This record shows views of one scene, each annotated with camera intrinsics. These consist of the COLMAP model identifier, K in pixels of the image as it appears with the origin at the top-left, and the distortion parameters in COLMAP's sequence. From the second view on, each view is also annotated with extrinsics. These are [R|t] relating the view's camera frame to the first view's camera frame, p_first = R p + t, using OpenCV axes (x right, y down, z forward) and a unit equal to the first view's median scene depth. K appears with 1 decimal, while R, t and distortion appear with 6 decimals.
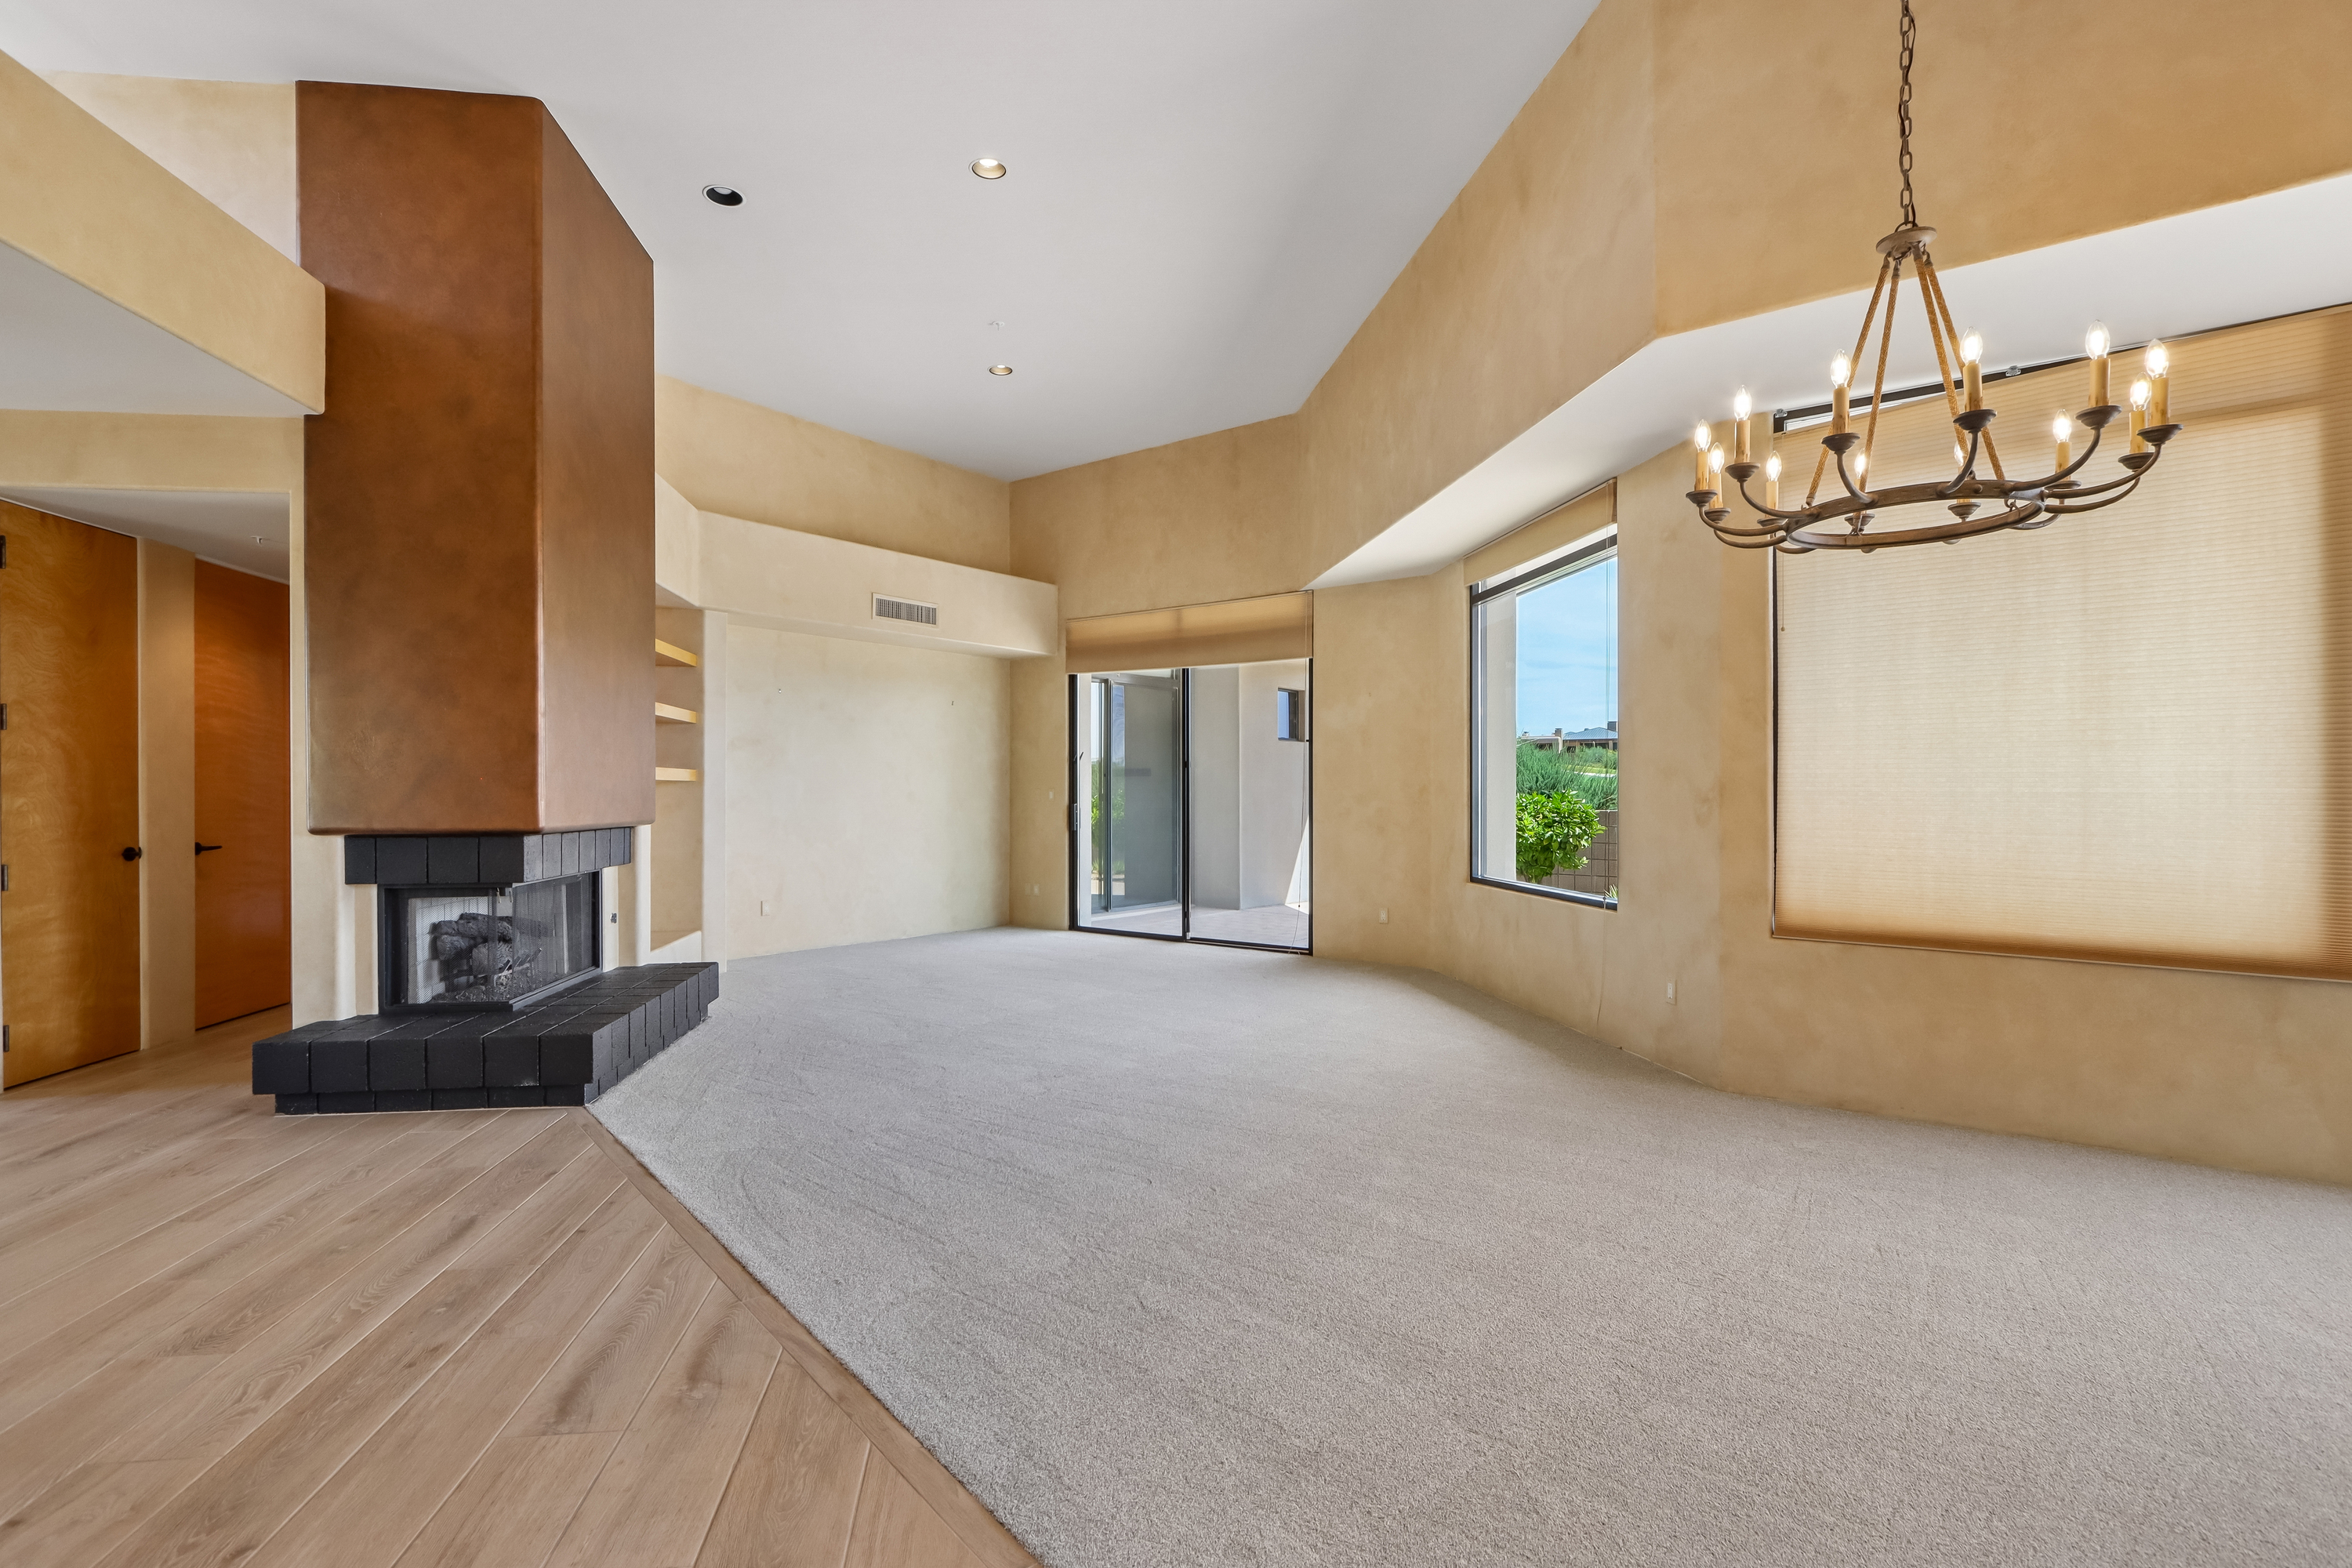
lens RADIAL K [[1110.2, 0, 1152.9], [0, 1110.2, 794.6], [0, 0, 1]] dist [-0.011883, 0.001917]
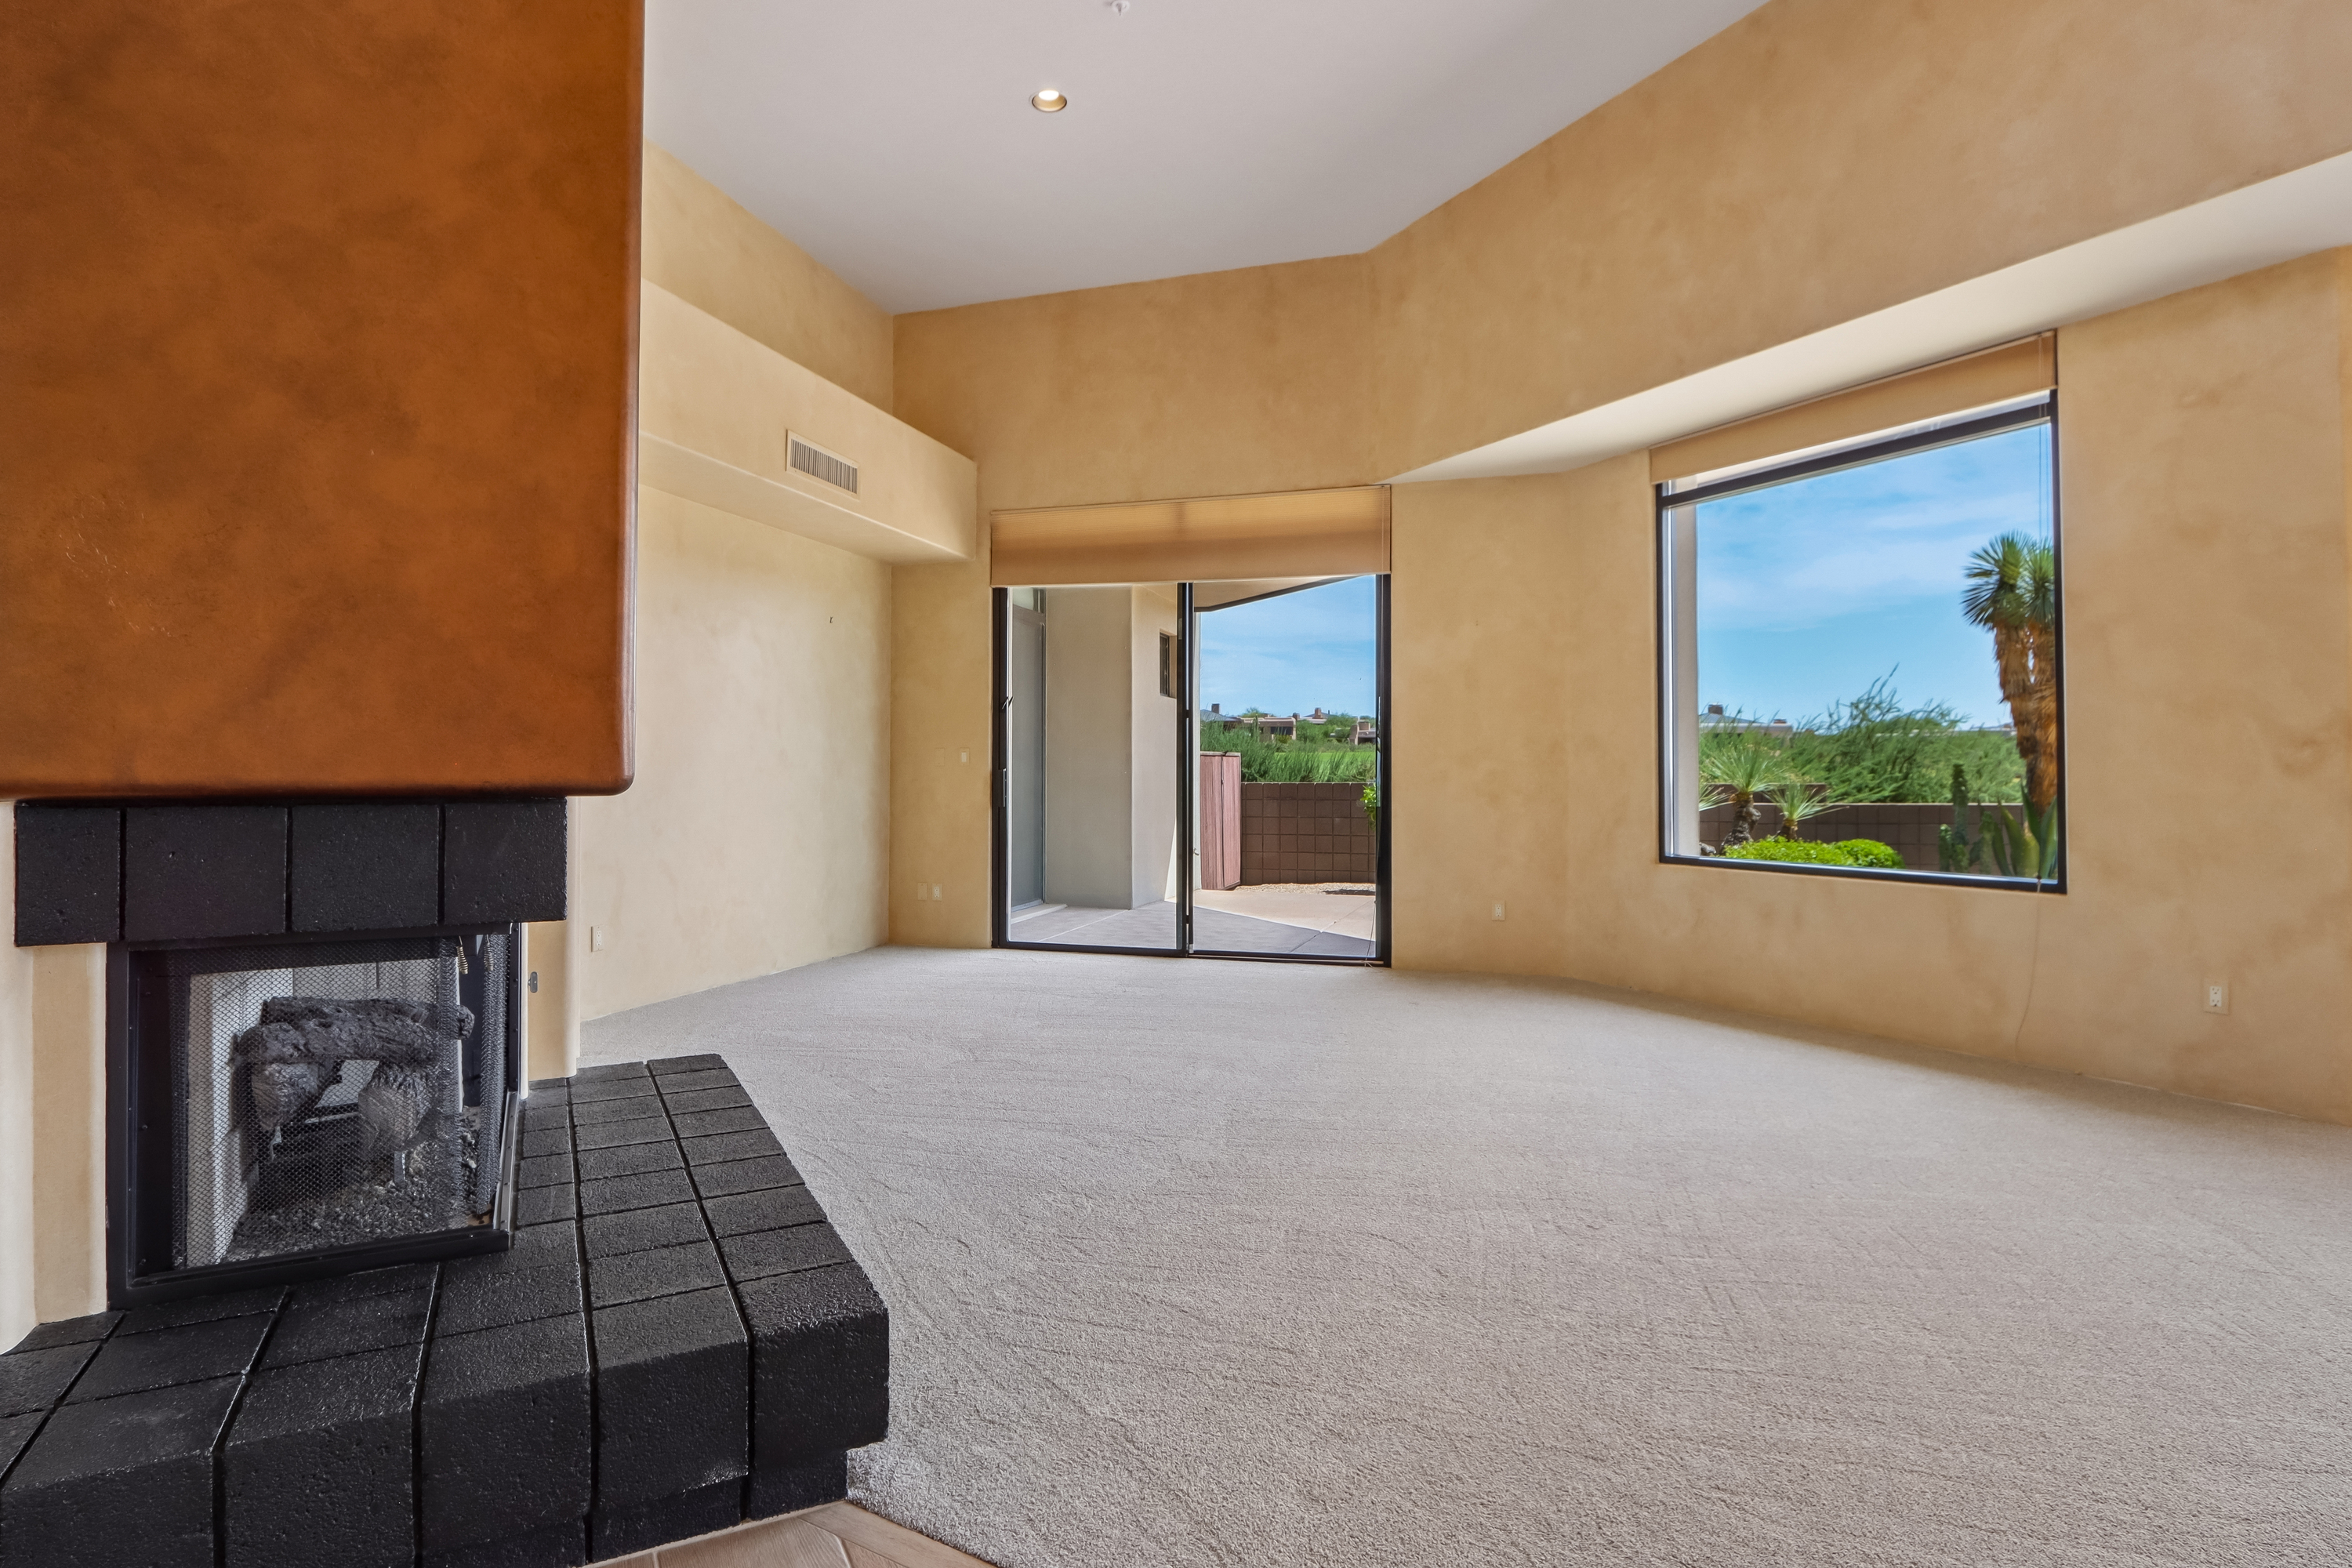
lens RADIAL K [[1189.8, 0, 1151.3], [0, 1189.8, 749.3], [0, 0, 1]] dist [-0.019880, 0.000640]
pose [[0.936711, 0.008305, 0.350006, -0.293528], [0.000018, 0.999717, -0.023769, 0.016146], [-0.350105, 0.022271, 0.936446, 0.299142]]
